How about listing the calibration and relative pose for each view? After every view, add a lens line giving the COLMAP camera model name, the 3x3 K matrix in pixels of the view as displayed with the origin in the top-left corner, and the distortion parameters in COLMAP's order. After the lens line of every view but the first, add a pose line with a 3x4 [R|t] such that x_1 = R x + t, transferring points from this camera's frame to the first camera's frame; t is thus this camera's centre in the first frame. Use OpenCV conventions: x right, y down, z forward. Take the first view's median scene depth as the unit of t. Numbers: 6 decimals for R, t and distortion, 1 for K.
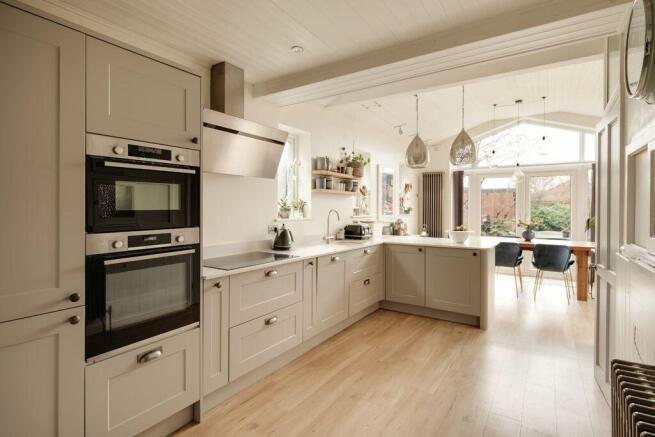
lens RADIAL K [[331.0, 0, 327.9], [0, 331.0, 215.4], [0, 0, 1]] dist [0.000903, 0.000340]
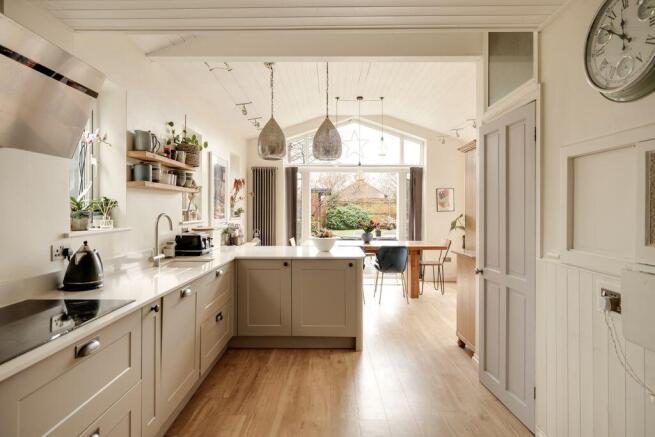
lens RADIAL K [[365.0, 0, 327.7], [0, 365.0, 211.7], [0, 0, 1]] dist [0.004097, 0.001343]
pose [[0.836876, -0.007329, 0.547344, -0.101960], [0.013465, 0.999883, -0.007199, -0.011464], [-0.547227, 0.013395, 0.836877, 0.210415]]
